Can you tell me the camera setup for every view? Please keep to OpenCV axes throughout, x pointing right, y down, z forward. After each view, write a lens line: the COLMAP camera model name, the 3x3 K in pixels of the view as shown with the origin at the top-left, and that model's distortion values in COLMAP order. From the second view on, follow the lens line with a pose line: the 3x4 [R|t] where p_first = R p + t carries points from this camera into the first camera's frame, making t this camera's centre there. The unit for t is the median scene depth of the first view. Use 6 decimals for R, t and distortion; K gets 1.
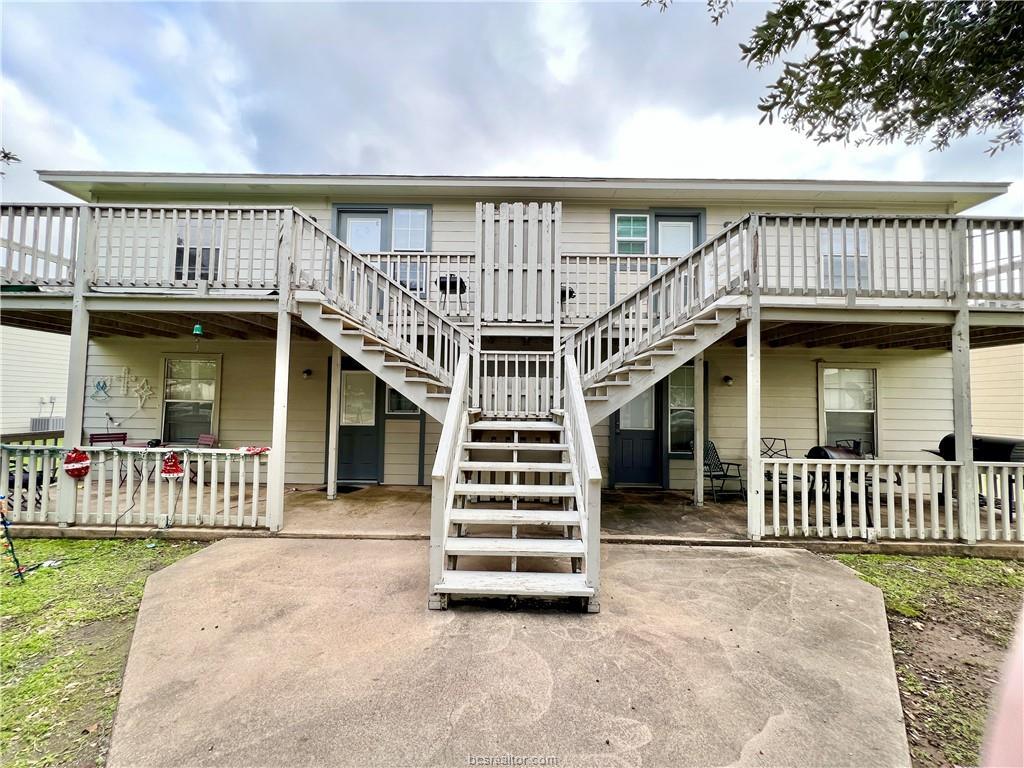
lens RADIAL K [[409.5, 0, 515.0], [0, 409.5, 383.2], [0, 0, 1]] dist [0.000180, -0.000117]
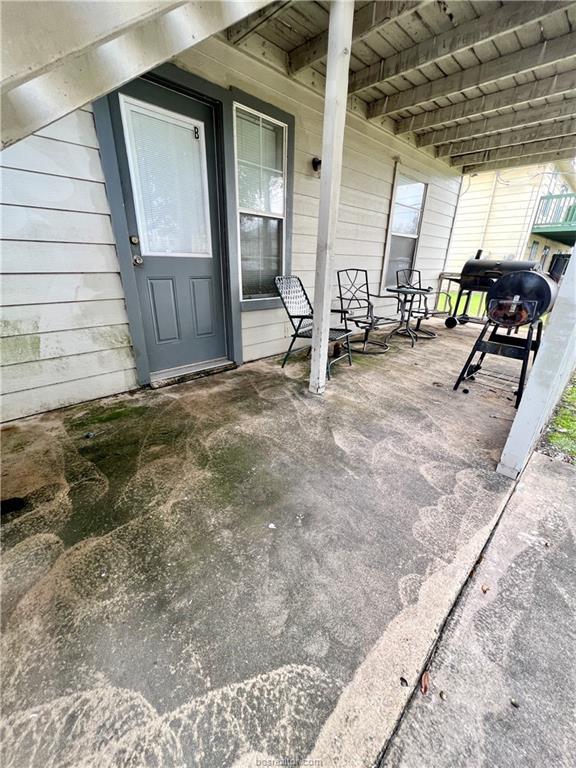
lens RADIAL K [[307.1, 0, 287.9], [0, 307.1, 385.8], [0, 0, 1]] dist [0.000180, -0.000117]
pose [[0.720065, -0.263906, 0.641763, 0.146622], [-0.042453, 0.906368, 0.420350, 0.113158], [-0.692607, -0.329924, 0.641441, 0.765183]]
